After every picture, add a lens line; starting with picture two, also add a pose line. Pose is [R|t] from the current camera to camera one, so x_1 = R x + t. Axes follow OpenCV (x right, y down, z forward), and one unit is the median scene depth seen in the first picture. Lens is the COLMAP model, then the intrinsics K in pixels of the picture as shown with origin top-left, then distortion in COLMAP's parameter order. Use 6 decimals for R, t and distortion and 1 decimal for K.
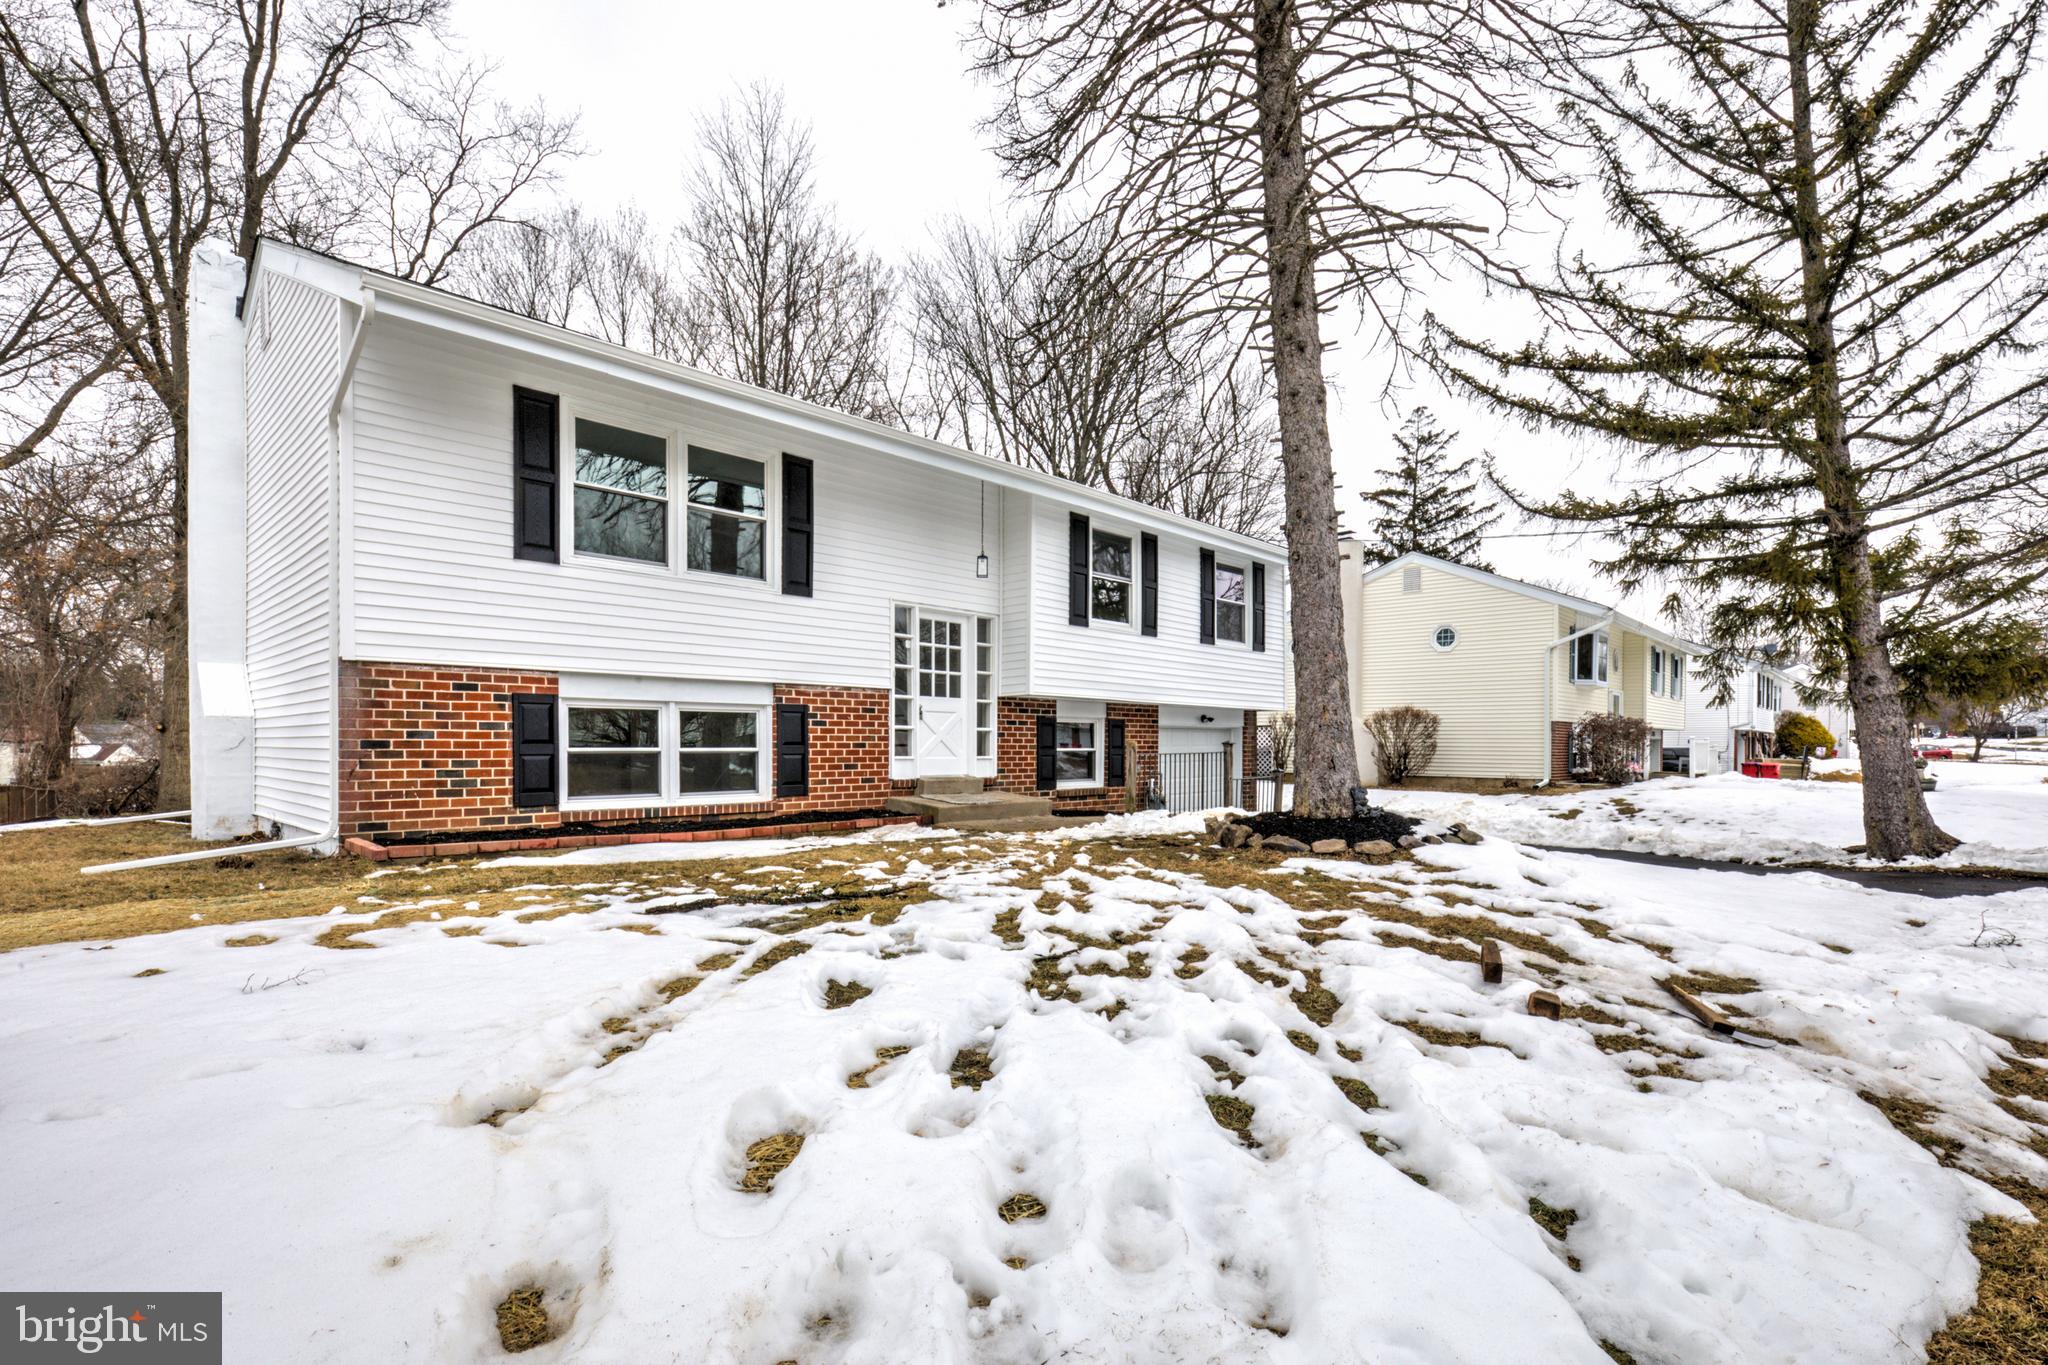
lens RADIAL K [[954.8, 0, 1032.1], [0, 954.8, 739.2], [0, 0, 1]] dist [0.002279, 0.000086]
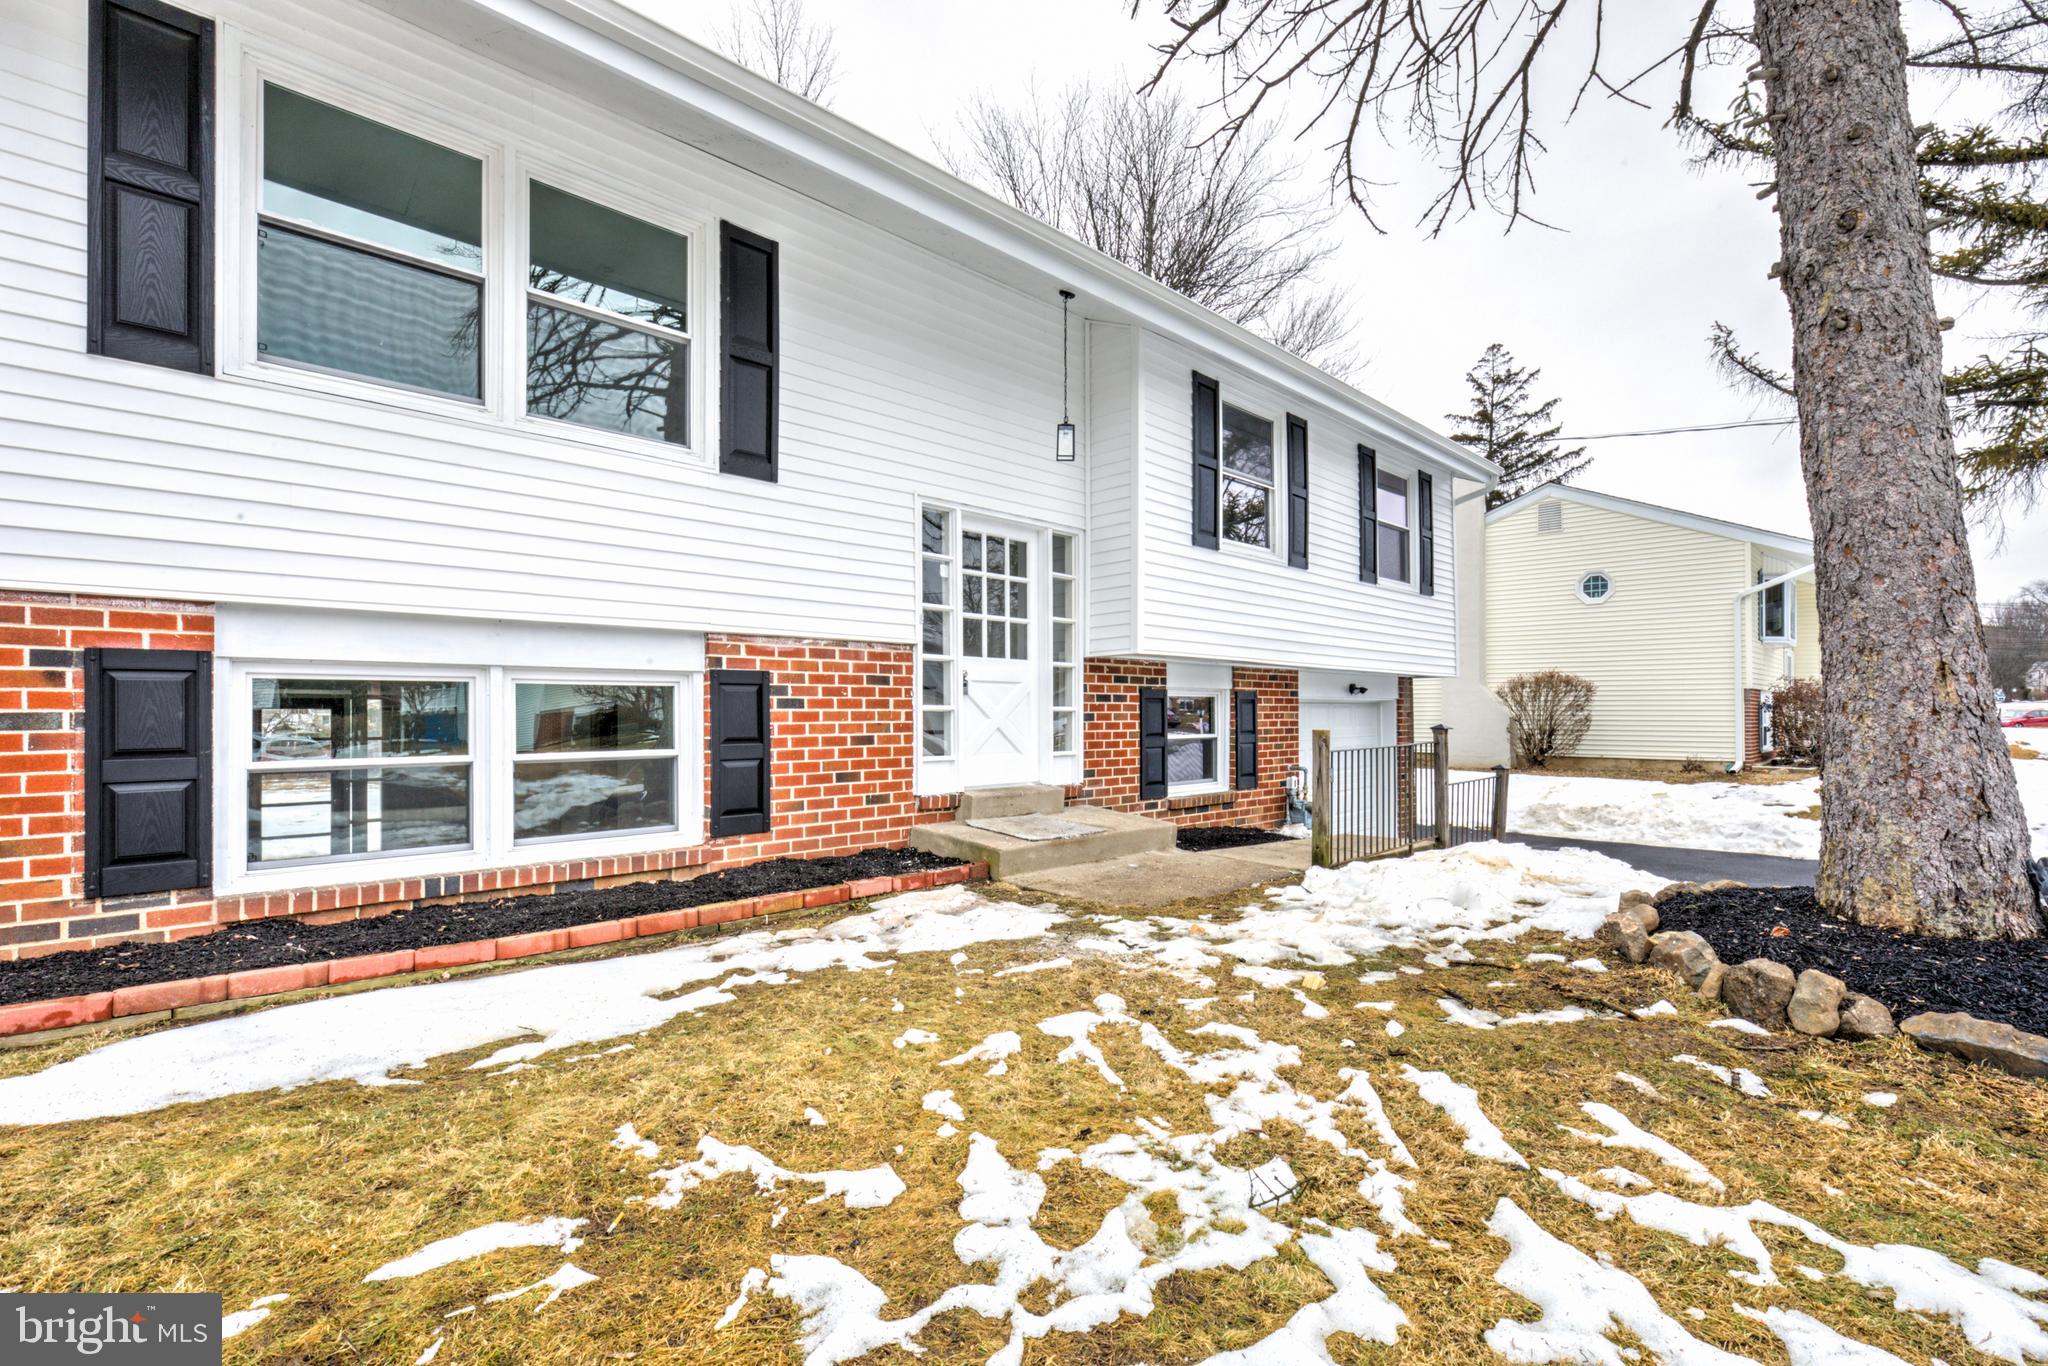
lens RADIAL K [[925.2, 0, 1028.8], [0, 925.2, 694.6], [0, 0, 1]] dist [-0.000512, 0.000064]
pose [[0.999514, -0.005269, -0.030737, -0.061977], [0.004875, 0.999905, -0.012890, -0.013816], [0.030802, 0.012734, 0.999444, 0.440454]]
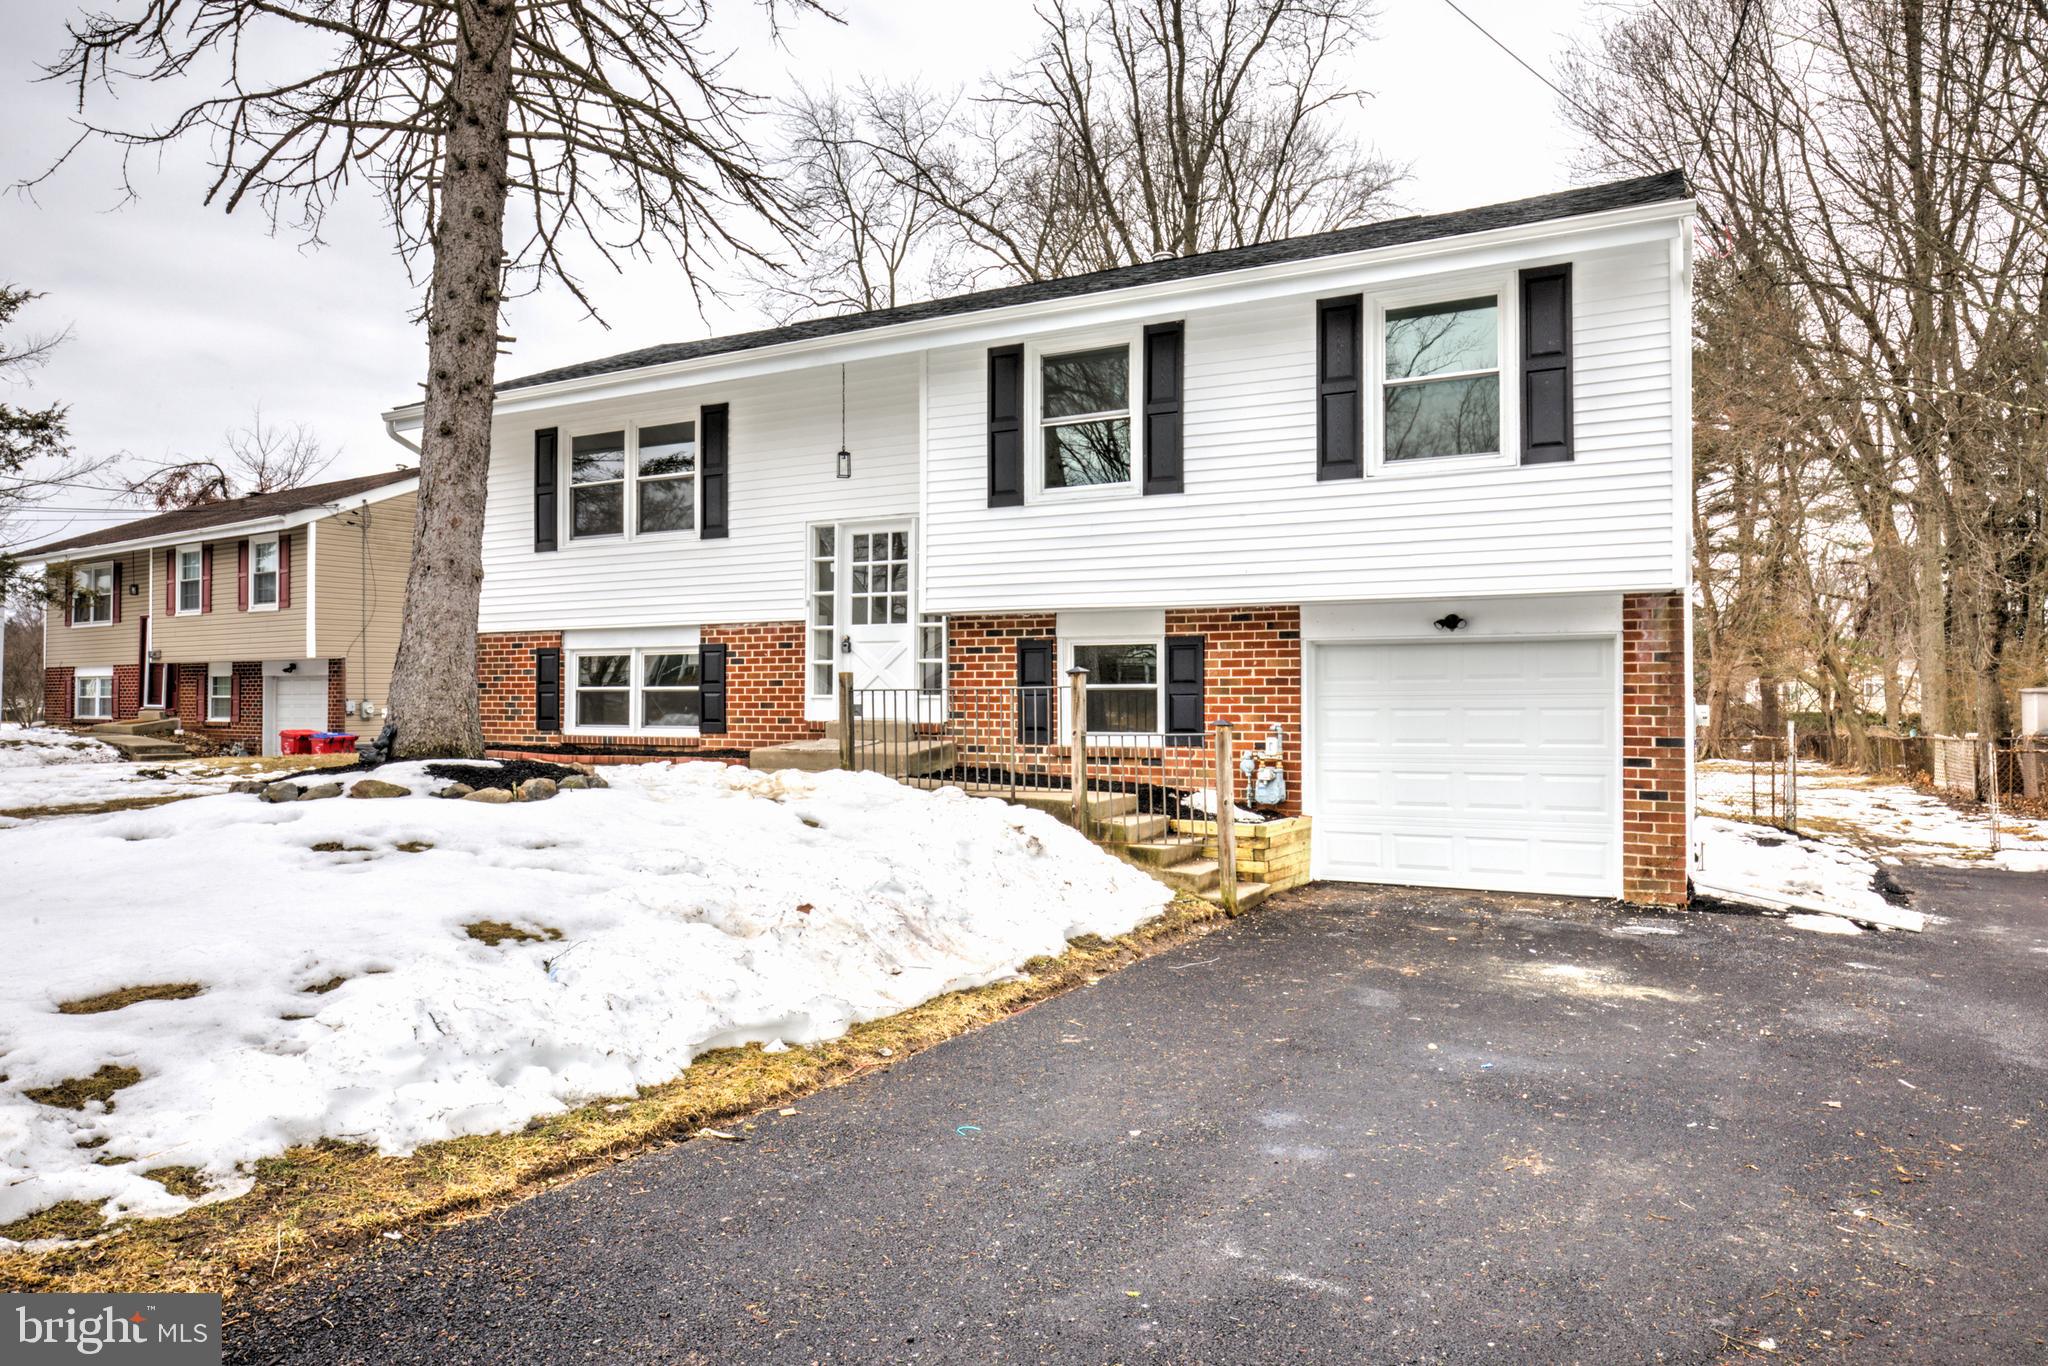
lens RADIAL K [[1257.3, 0, 1021.7], [0, 1257.3, 662.6], [0, 0, 1]] dist [0.001233, -0.001281]
pose [[0.276897, -0.032346, -0.960355, 1.090606], [0.006228, 0.999473, -0.031868, 0.027594], [0.960879, 0.002843, 0.276952, 0.899332]]
